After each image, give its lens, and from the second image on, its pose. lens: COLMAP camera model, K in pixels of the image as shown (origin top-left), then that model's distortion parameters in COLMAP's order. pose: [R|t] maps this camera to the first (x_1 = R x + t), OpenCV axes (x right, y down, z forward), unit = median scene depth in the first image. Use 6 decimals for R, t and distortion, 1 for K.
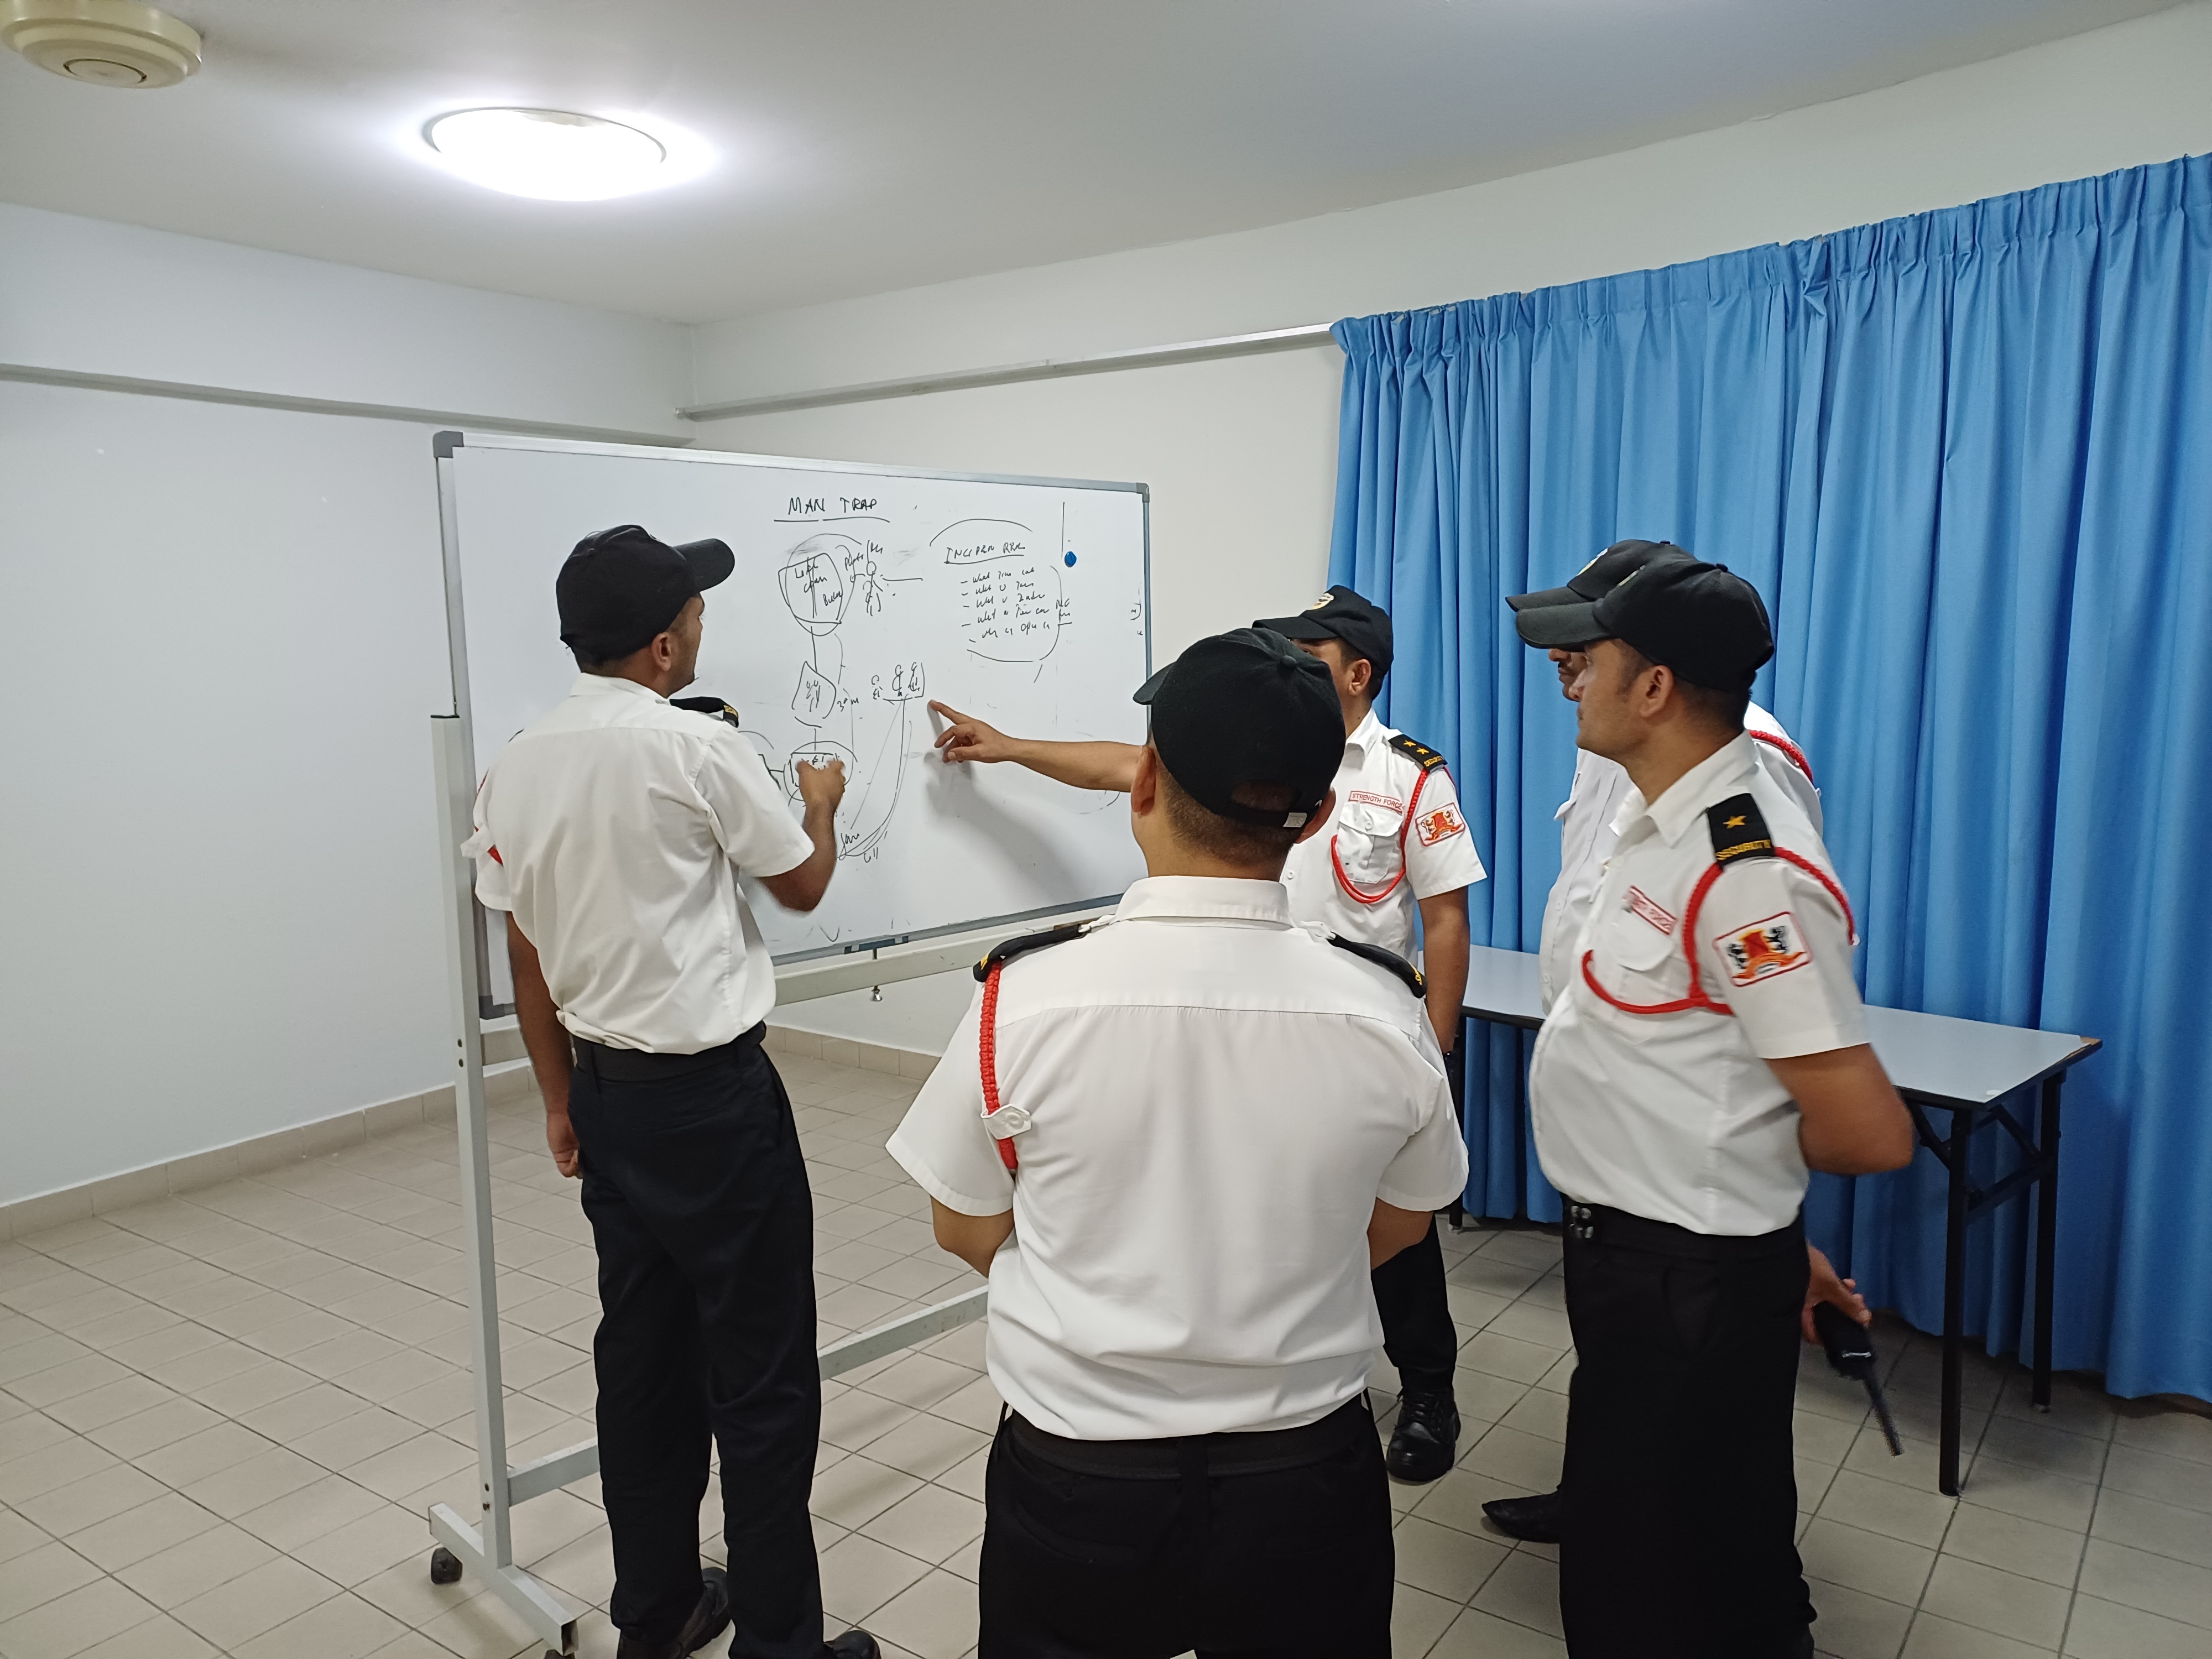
lens RADIAL K [[1635.6, 0, 1126.0], [0, 1635.6, 837.1], [0, 0, 1]] dist [0.046942, -0.021622]
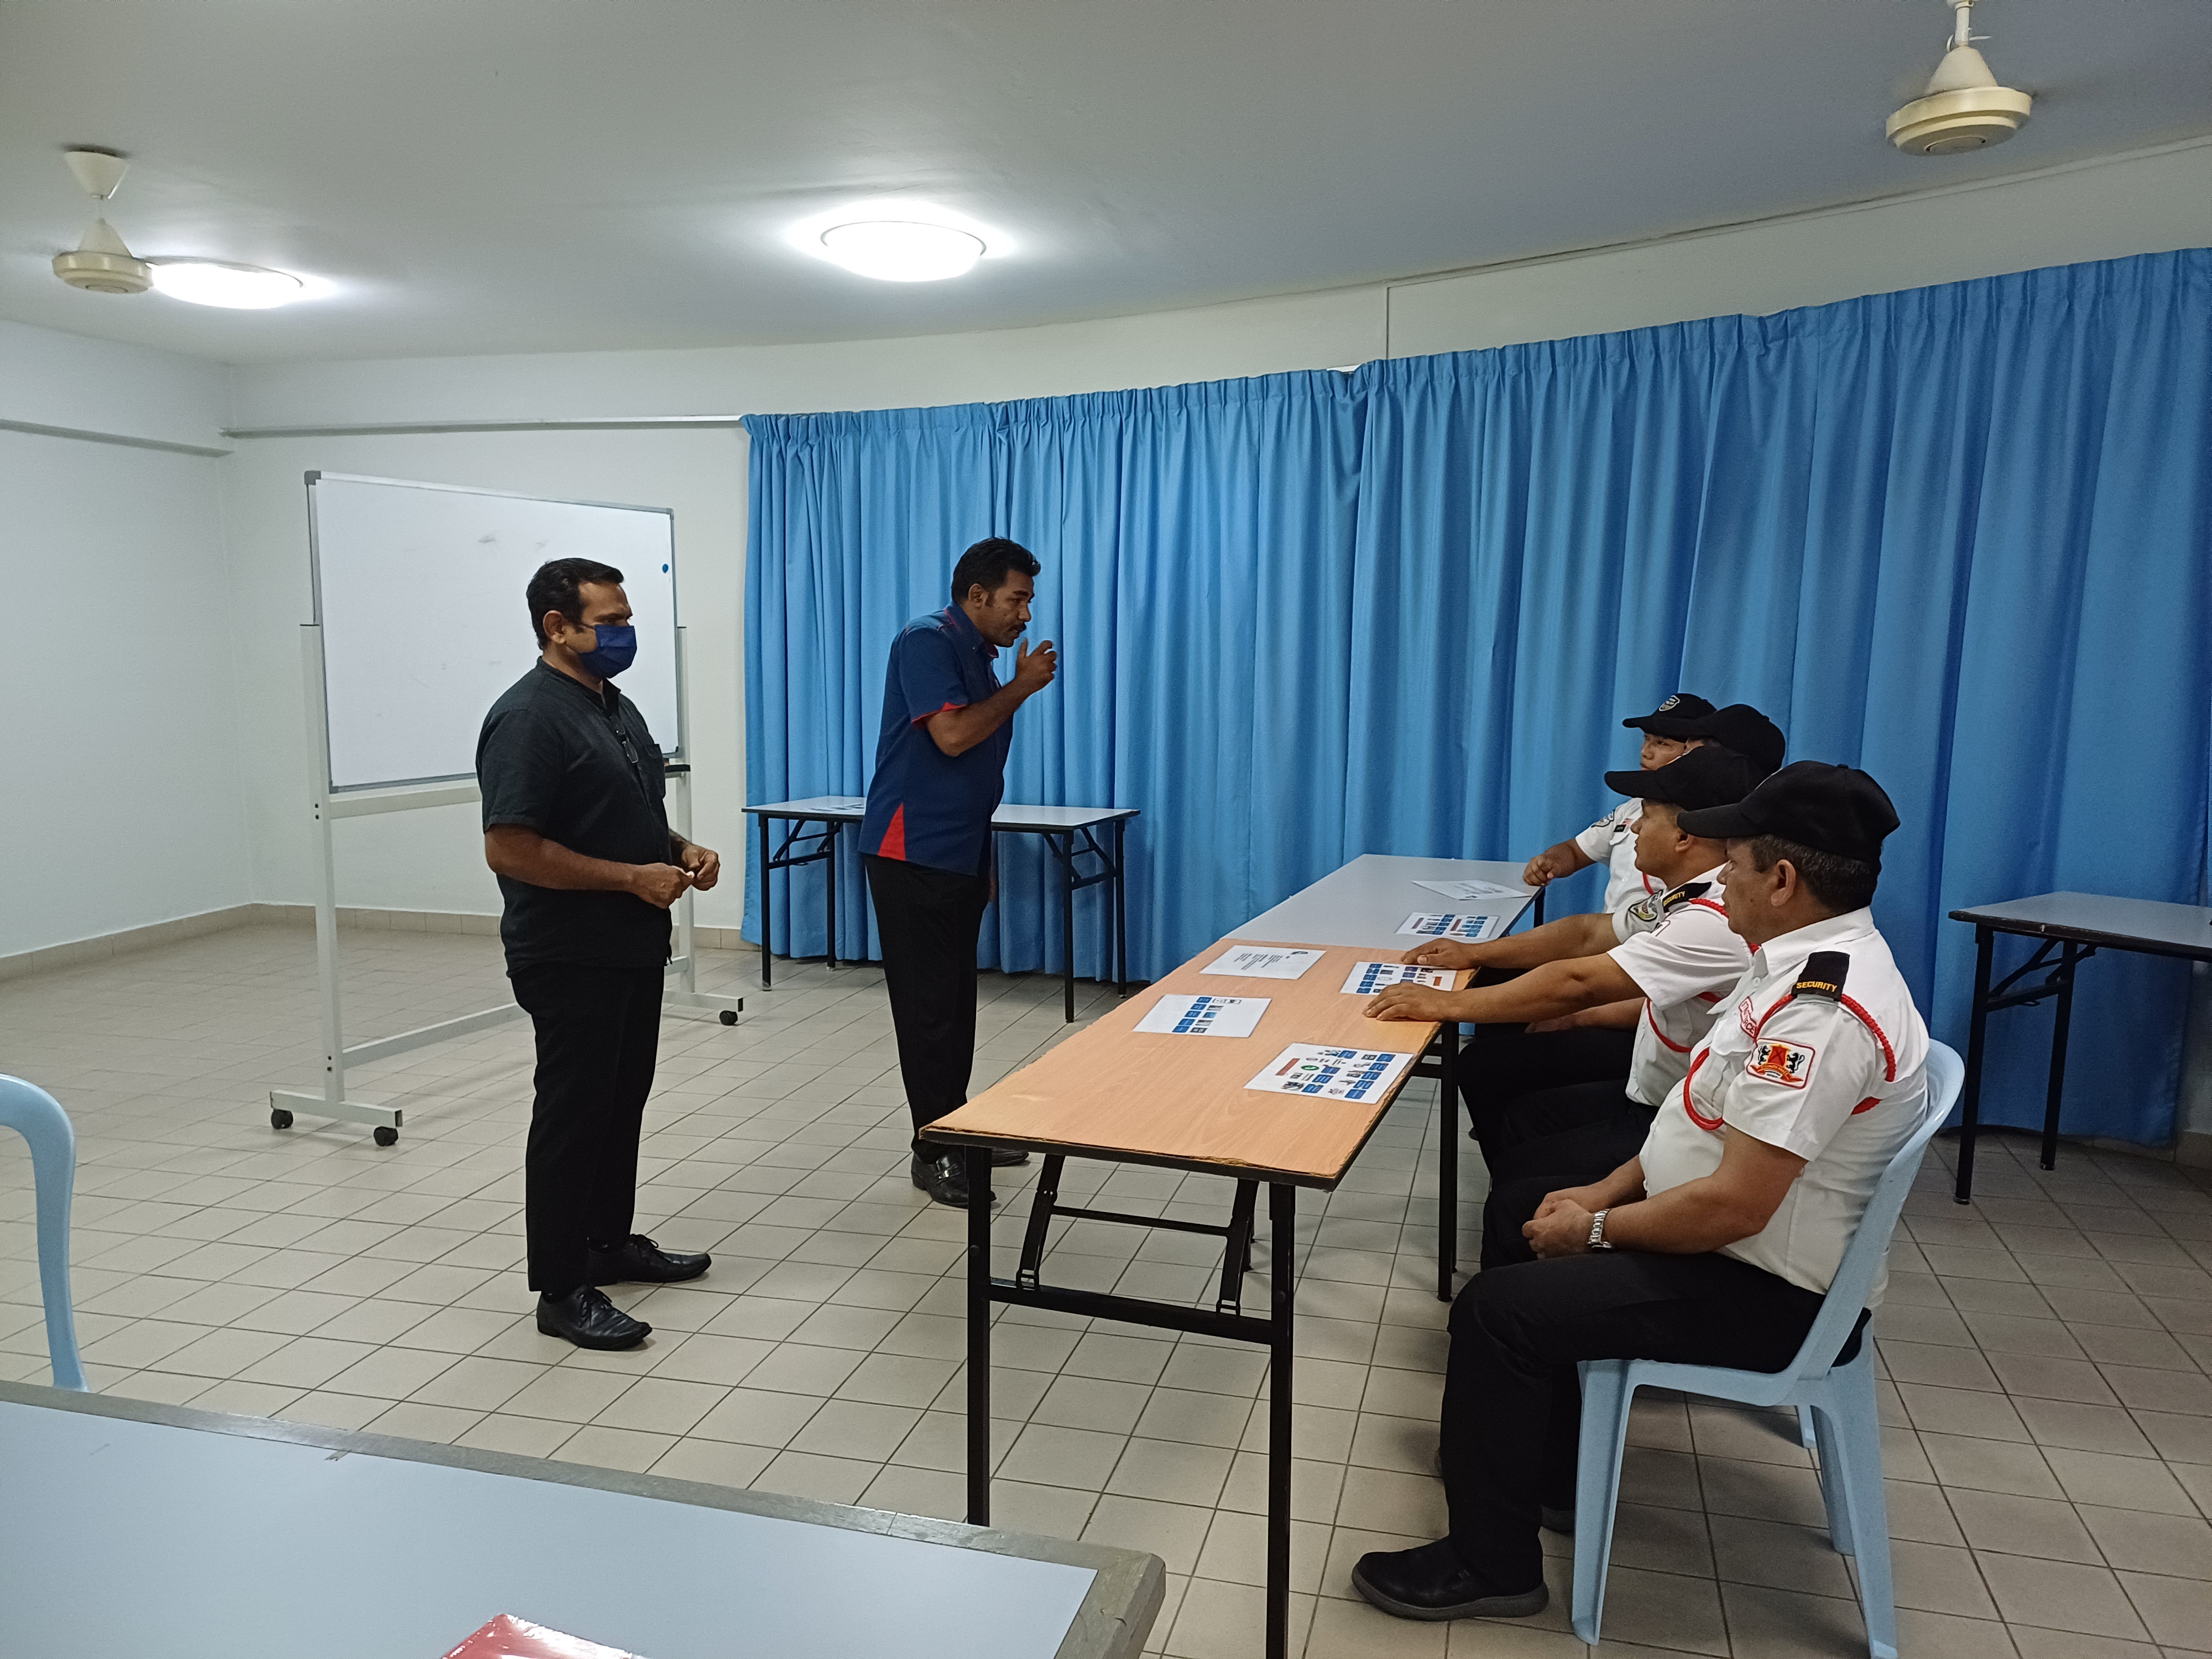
lens RADIAL K [[1635.6, 0, 1102.6], [0, 1635.6, 813.9], [0, 0, 1]] dist [0.046942, -0.021622]
pose [[0.936675, -0.034098, 0.348535, -0.160740], [0.034914, 0.999383, 0.003942, 0.117438], [-0.348454, 0.008477, 0.937287, -0.868465]]
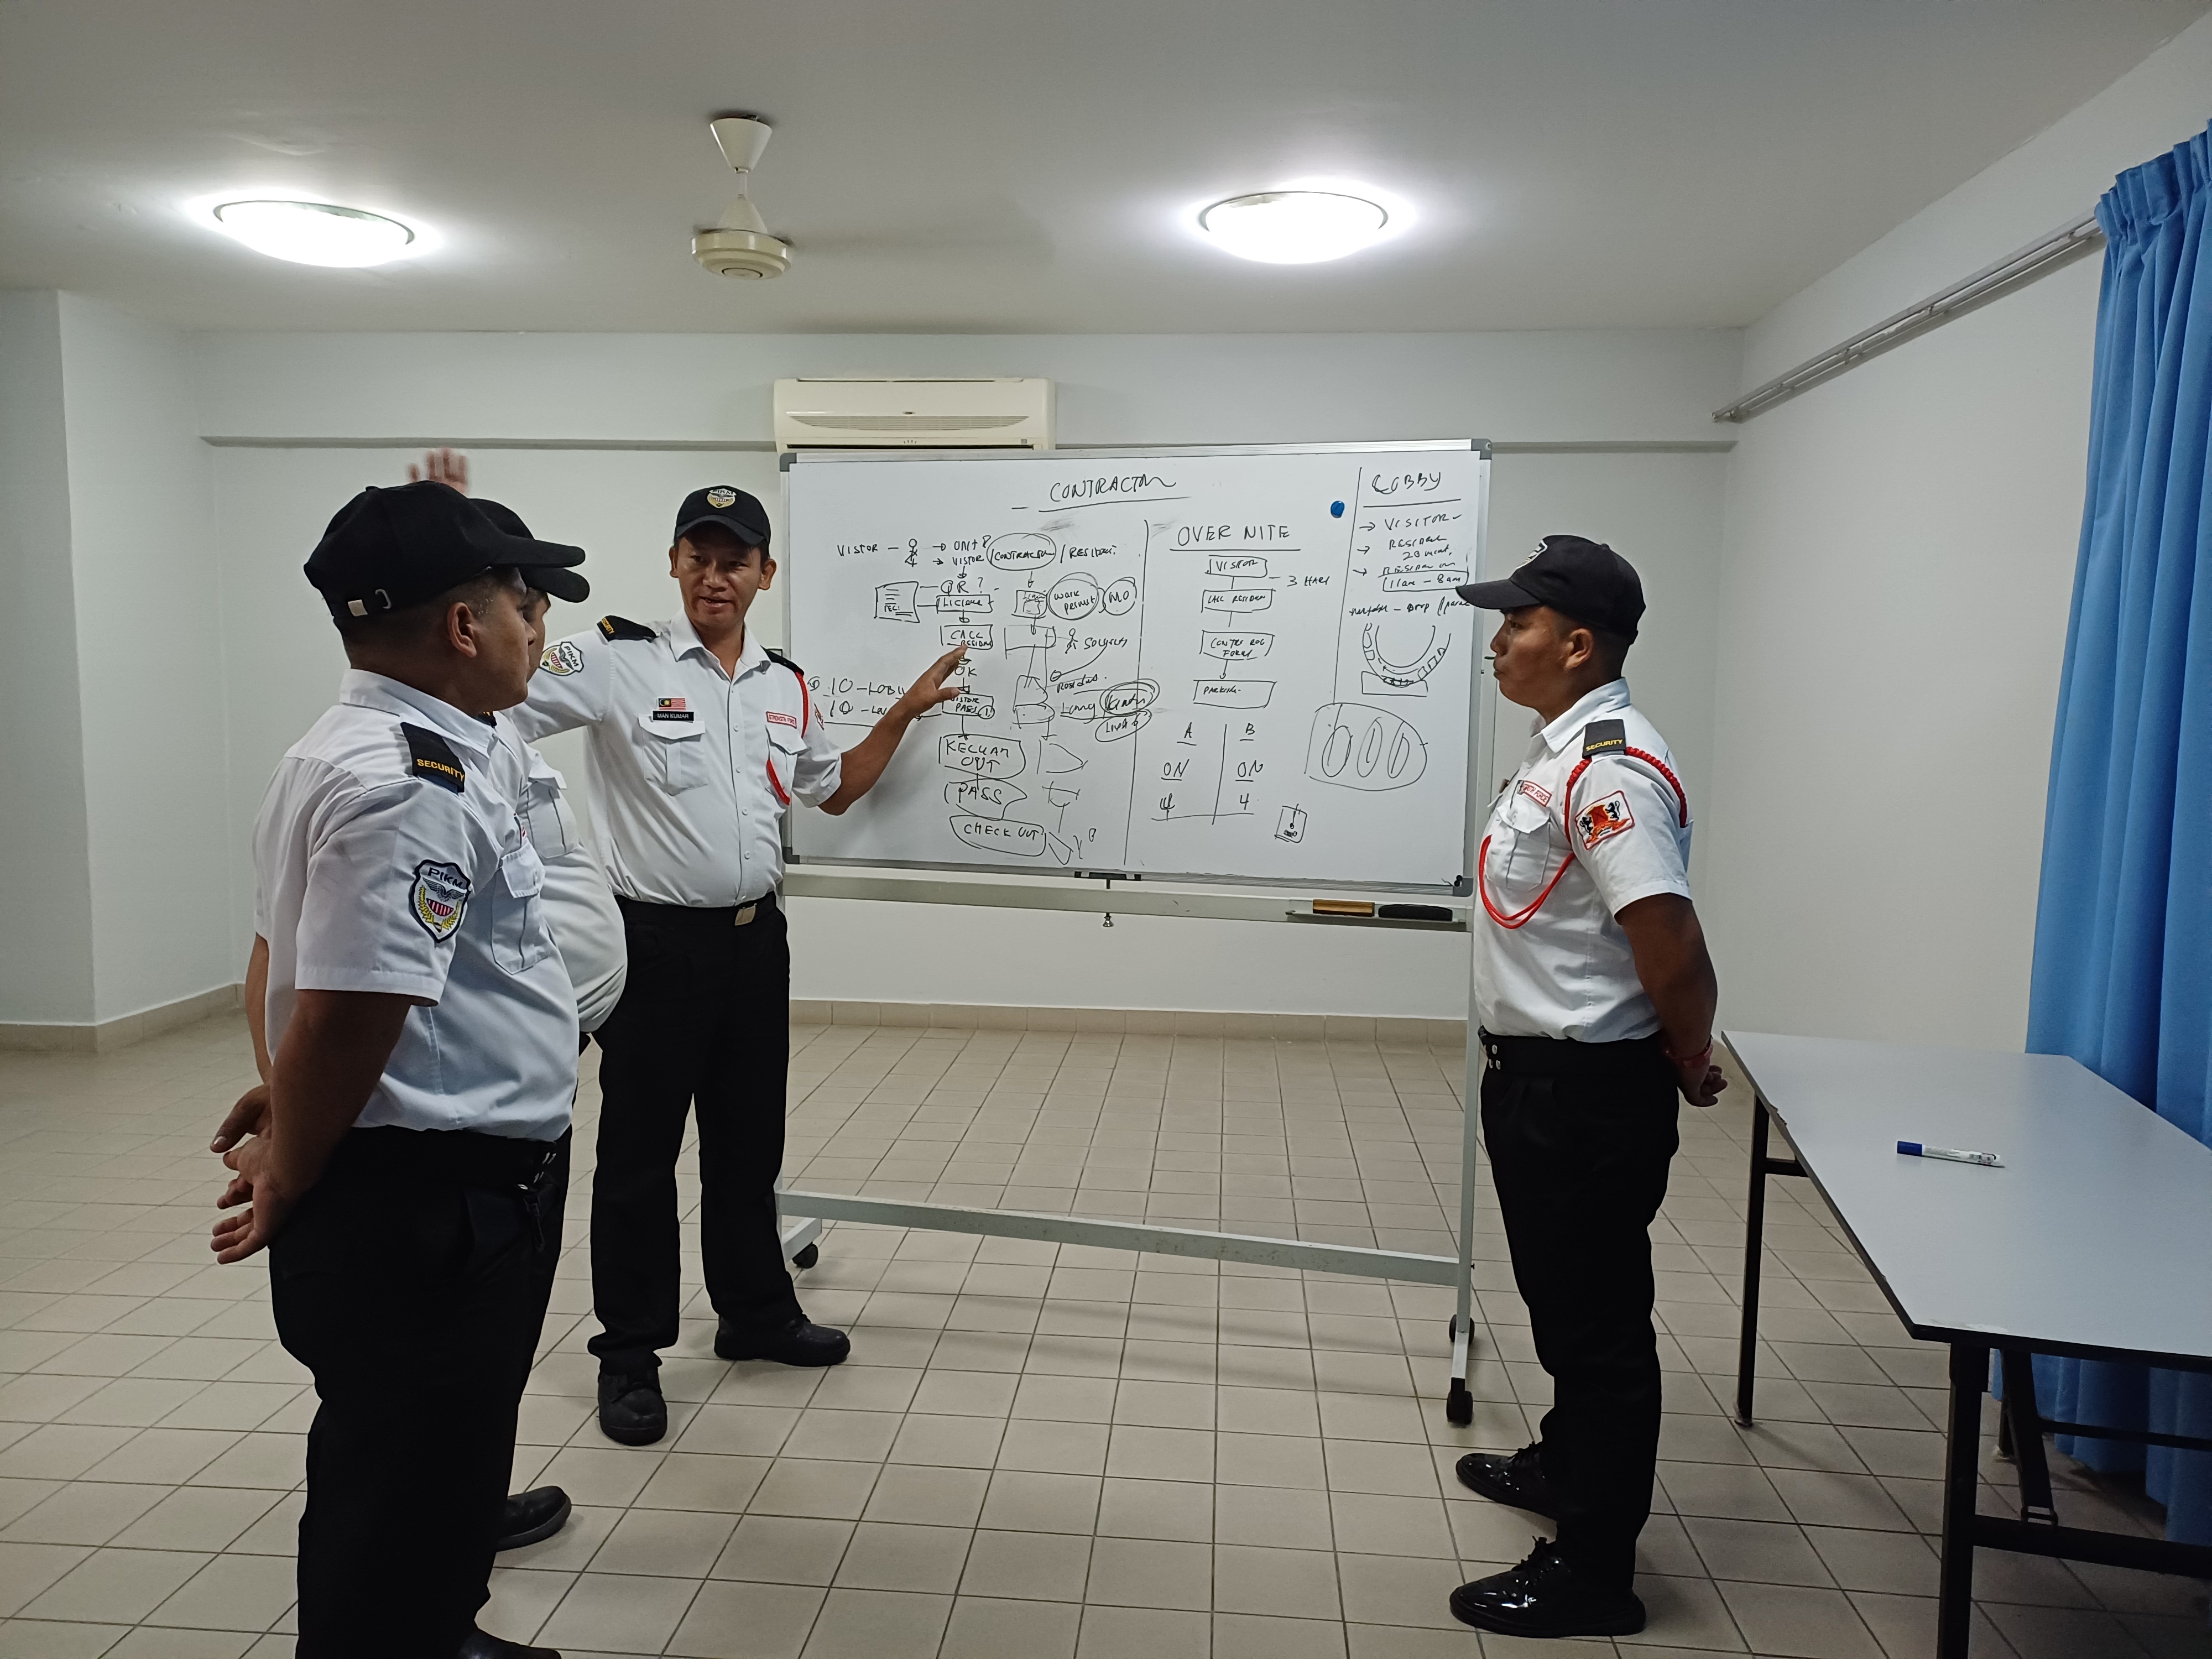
lens RADIAL K [[1635.6, 0, 1084.6], [0, 1635.6, 821.5], [0, 0, 1]] dist [0.046942, -0.021622]
pose [[0.501856, 0.101412, -0.858986, 0.772339], [-0.131906, 0.990460, 0.039868, -0.013396], [0.854834, 0.093297, 0.510445, 0.394260]]
